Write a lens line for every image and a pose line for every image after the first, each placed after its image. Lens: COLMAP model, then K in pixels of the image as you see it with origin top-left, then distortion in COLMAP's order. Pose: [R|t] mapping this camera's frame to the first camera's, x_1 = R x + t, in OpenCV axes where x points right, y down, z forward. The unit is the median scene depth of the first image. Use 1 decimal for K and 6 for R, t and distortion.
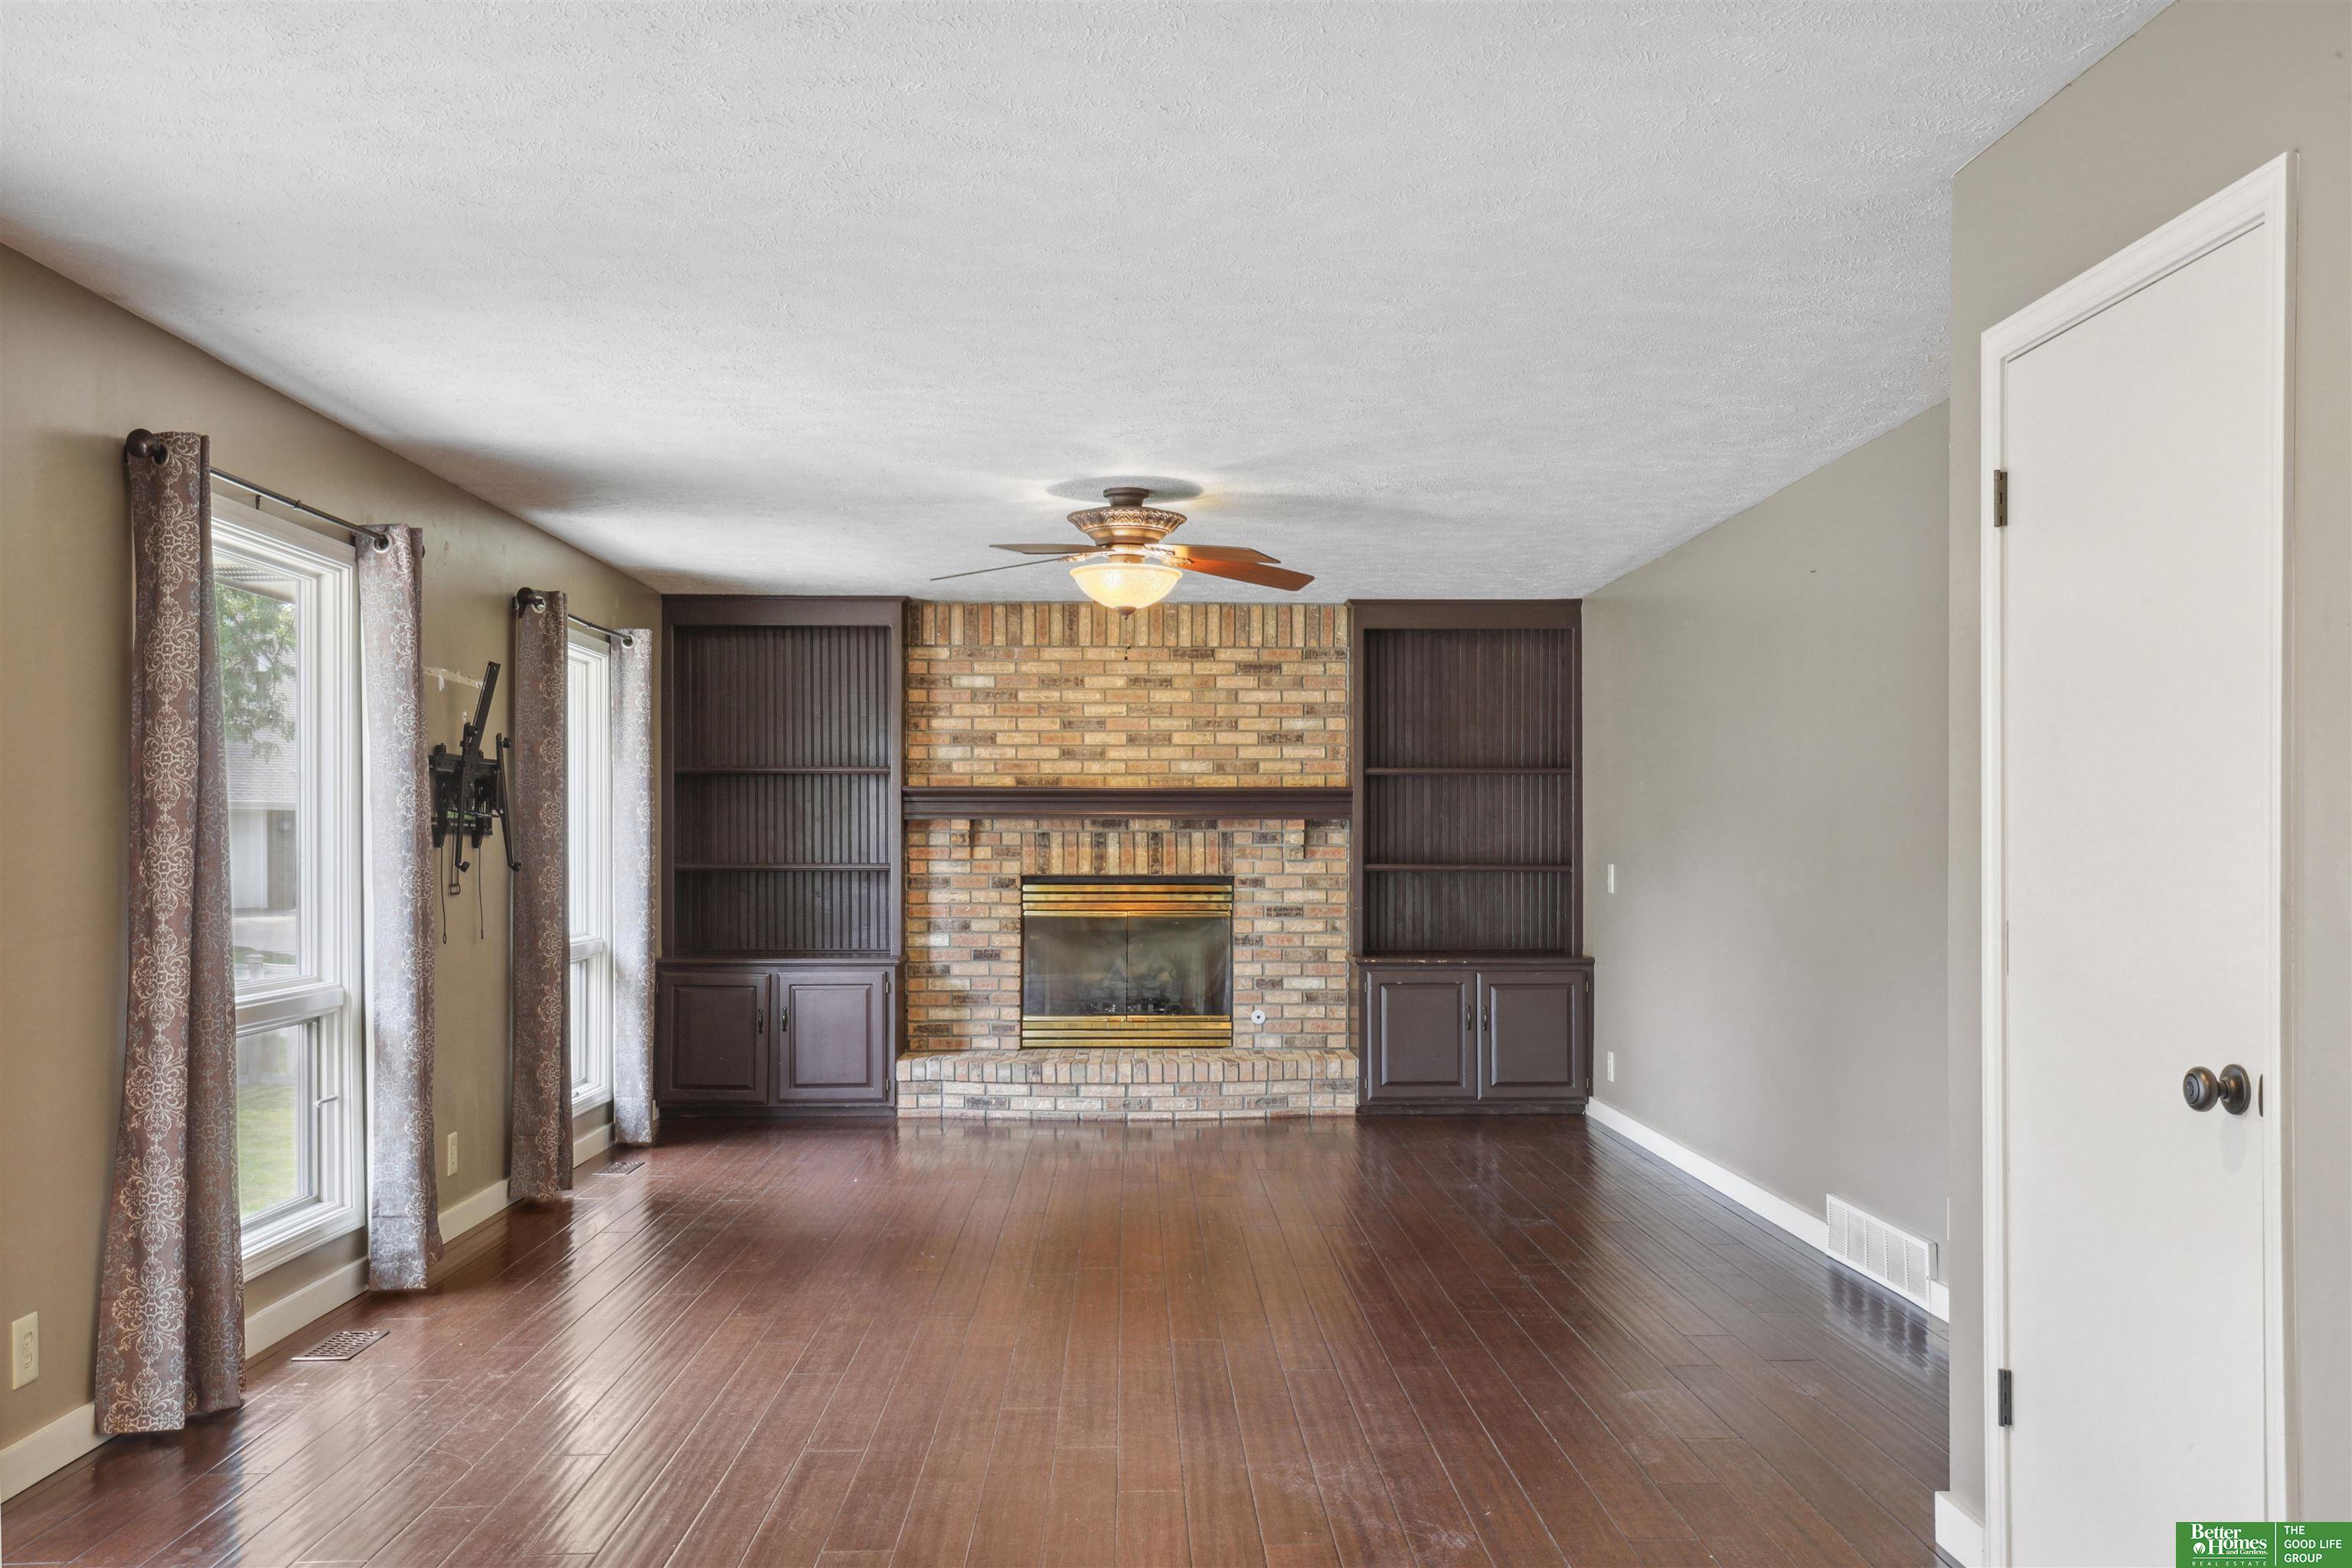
lens RADIAL K [[2019.4, 0, 1159.0], [0, 2019.4, 846.0], [0, 0, 1]] dist [0.039307, -0.008782]
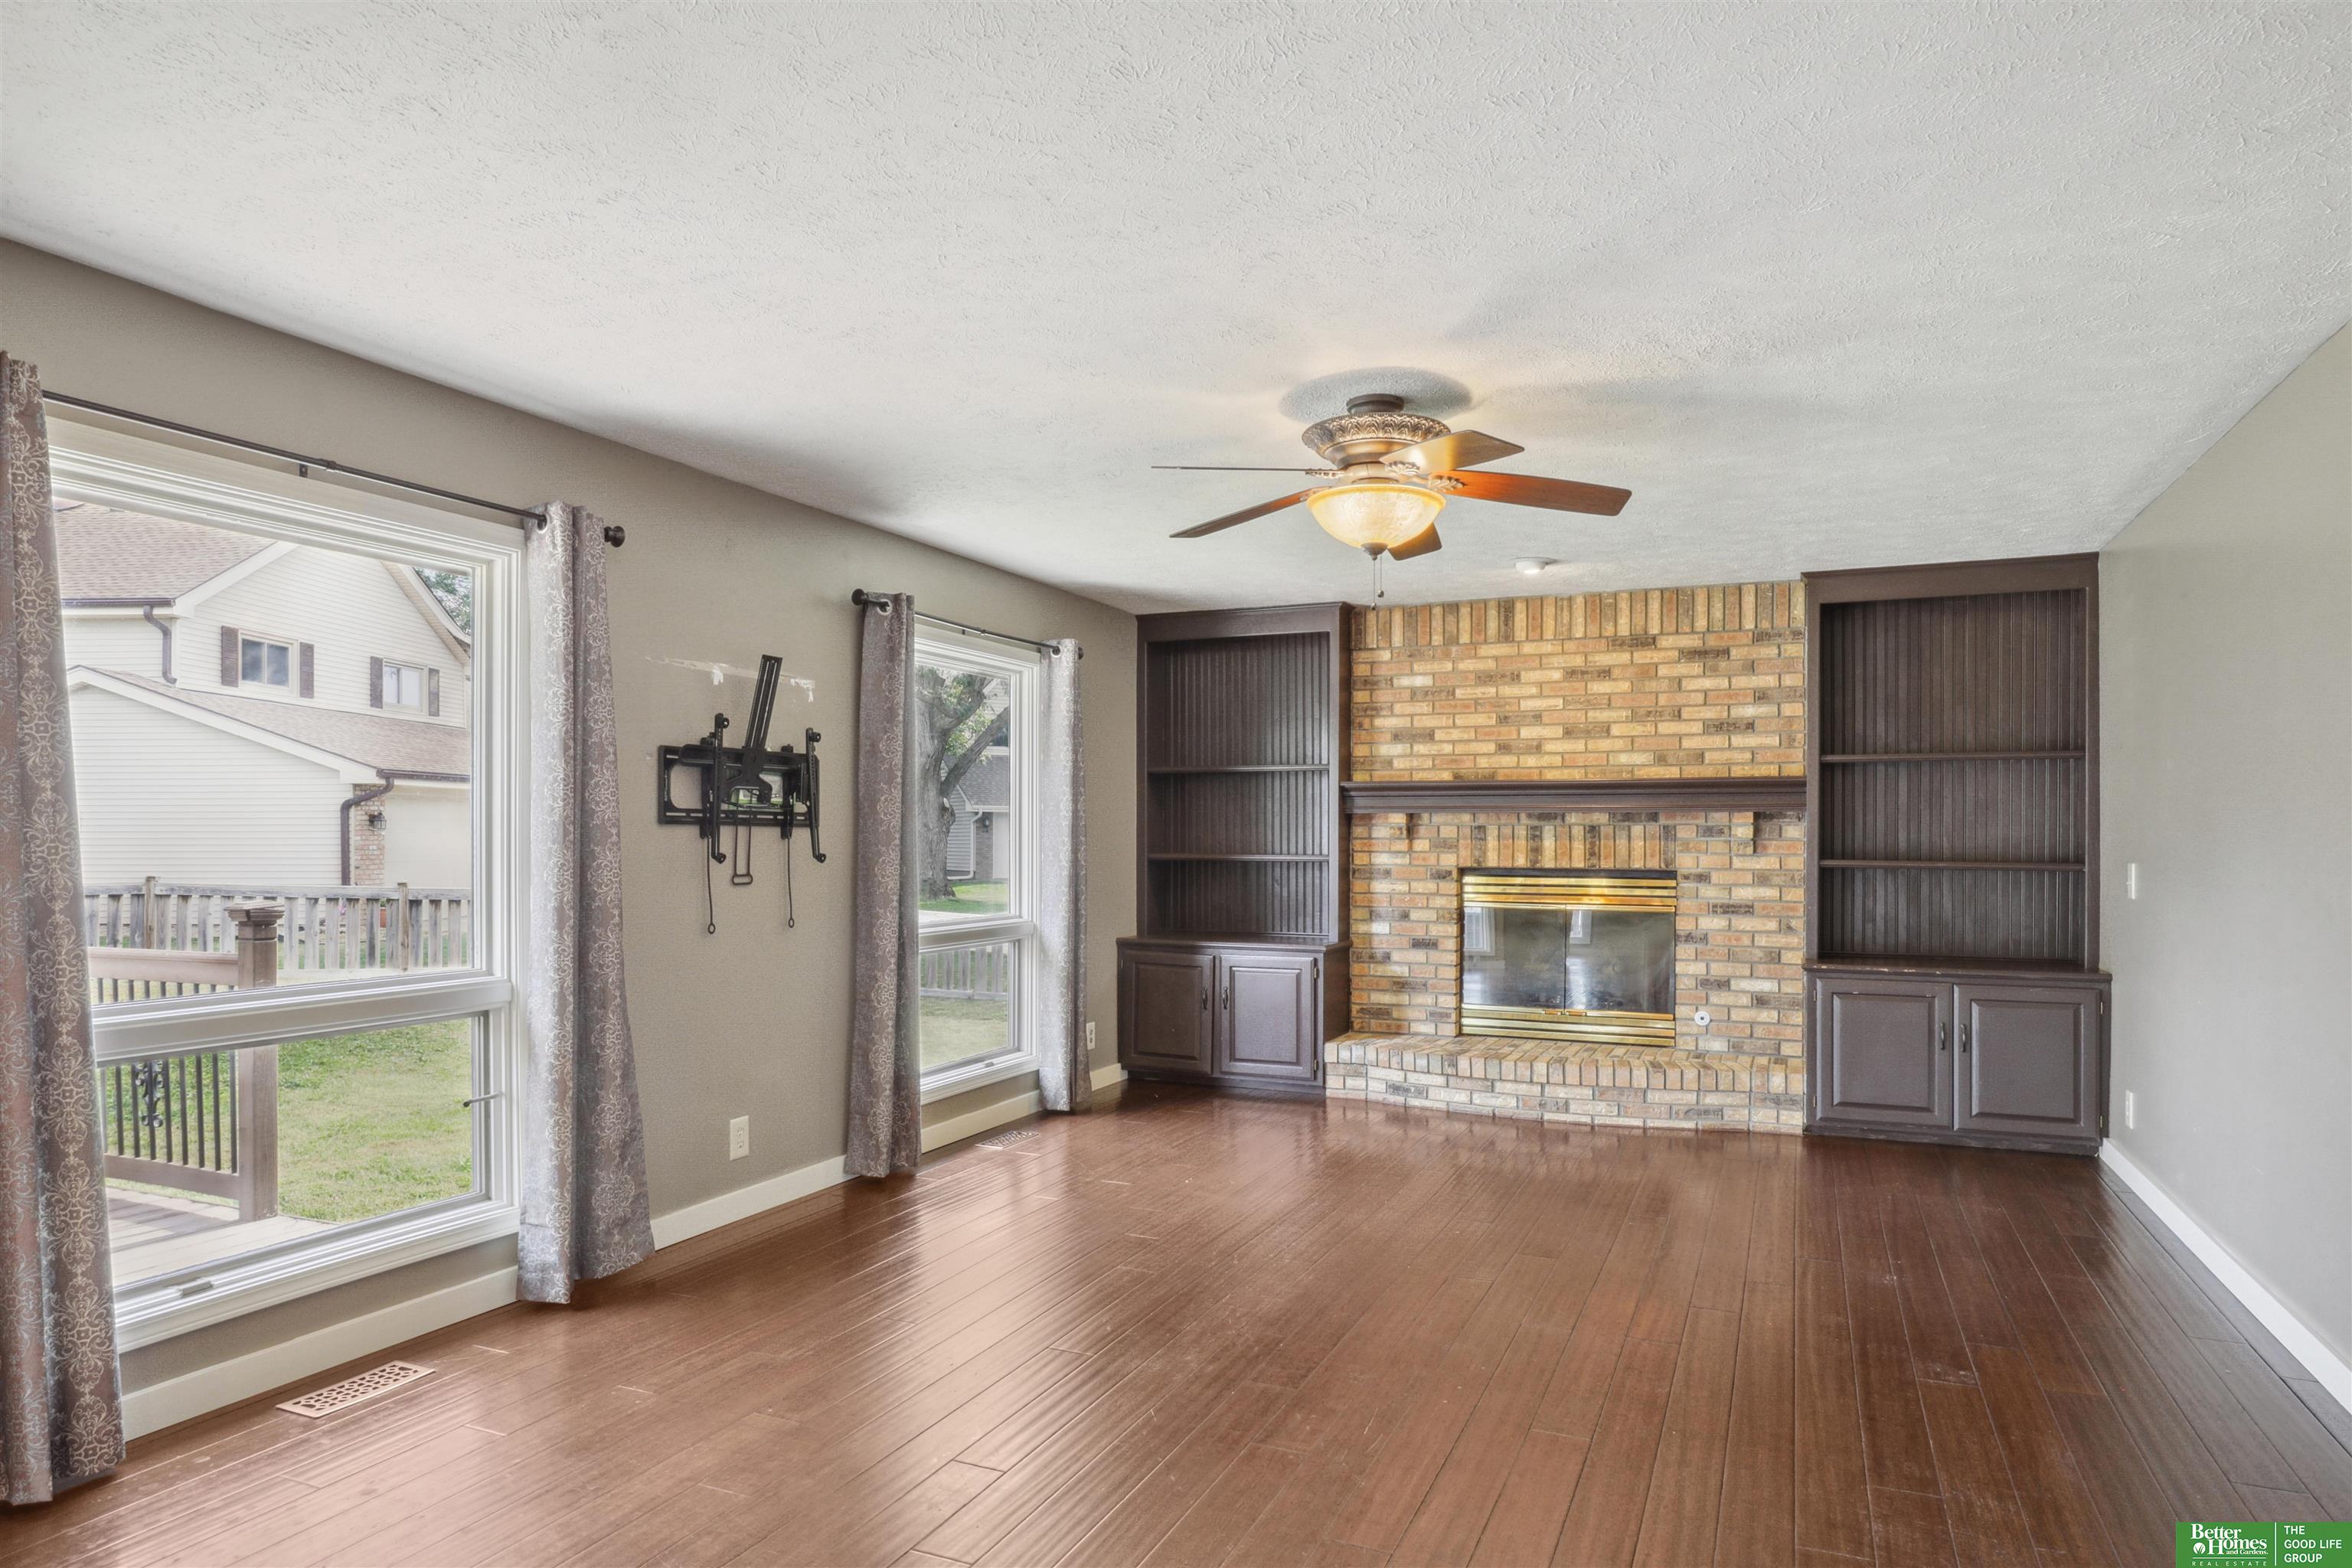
lens RADIAL K [[1318.6, 0, 1233.2], [0, 1318.6, 837.6], [0, 0, 1]] dist [-0.005375, 0.000515]
pose [[0.910708, 0.002773, -0.413040, 0.106672], [-0.002888, 0.999996, 0.000347, -0.000539], [0.413040, 0.000877, 0.910713, 0.347441]]
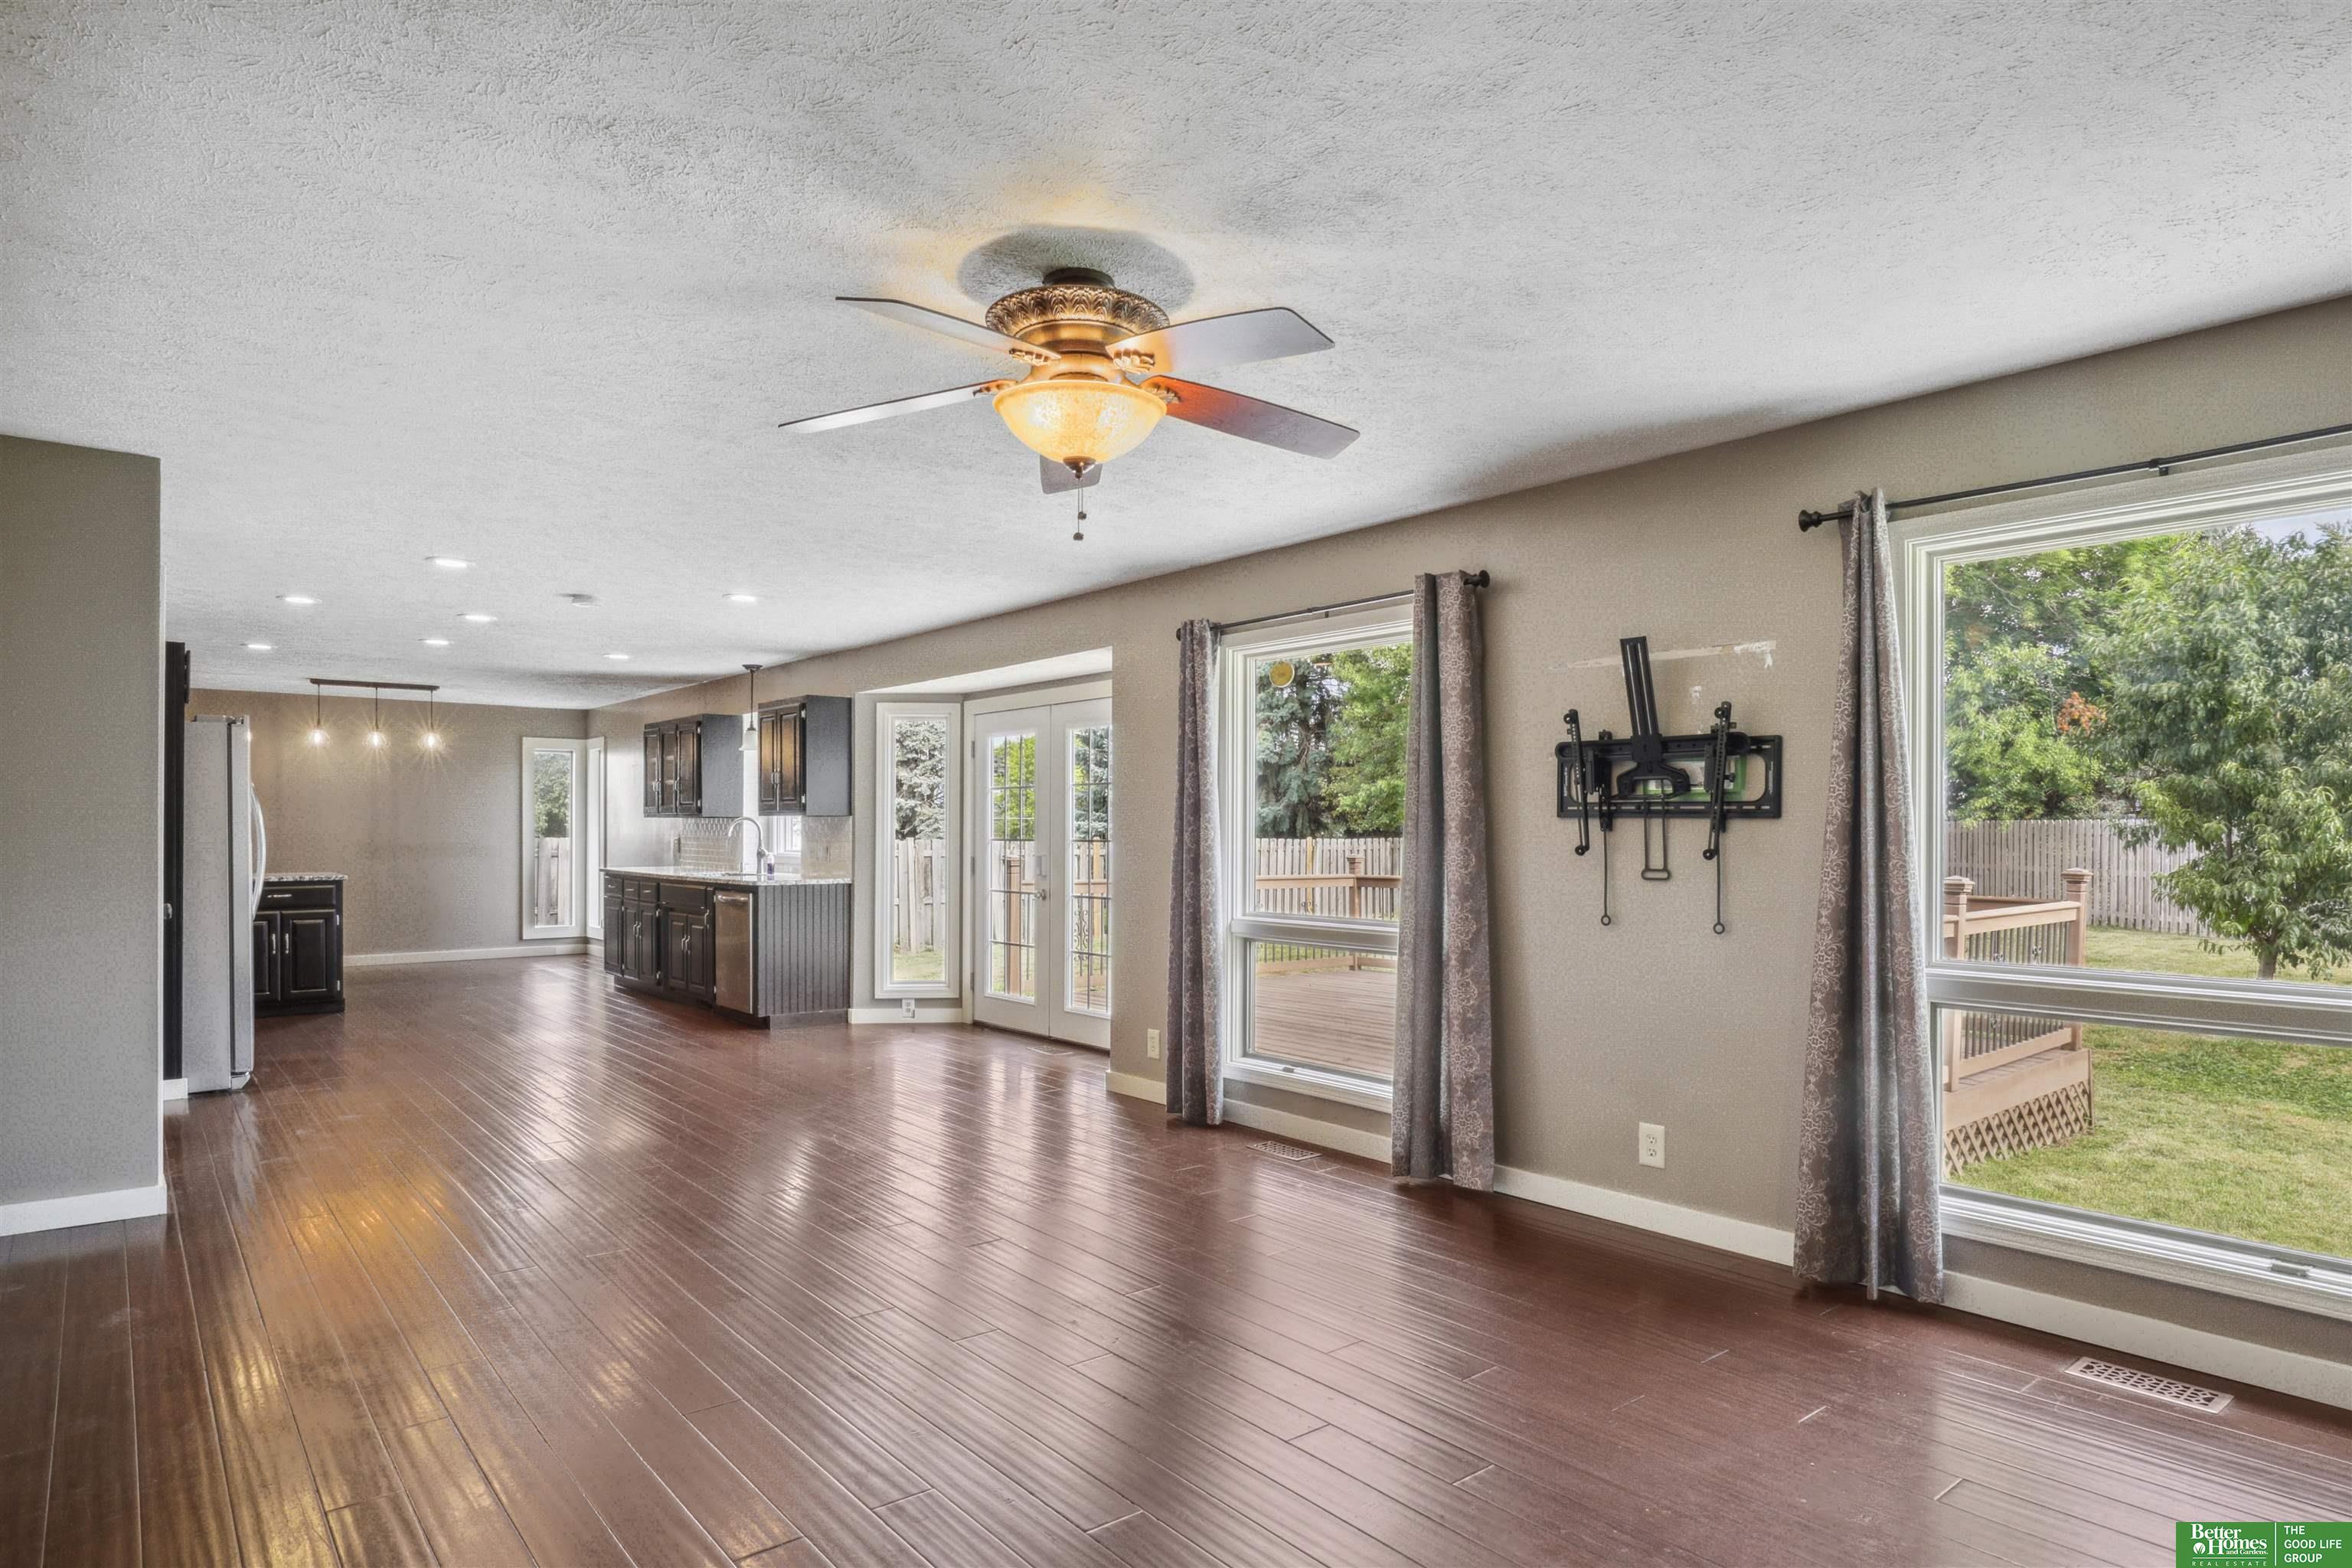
lens RADIAL K [[1318.6, 0, 1175.9], [0, 1318.6, 789.8], [0, 0, 1]] dist [-0.005375, 0.000515]
pose [[-0.785433, -0.006016, -0.618917, 0.155660], [0.000681, 0.999944, -0.010583, -0.008719], [0.618946, -0.008733, -0.785385, 0.943908]]
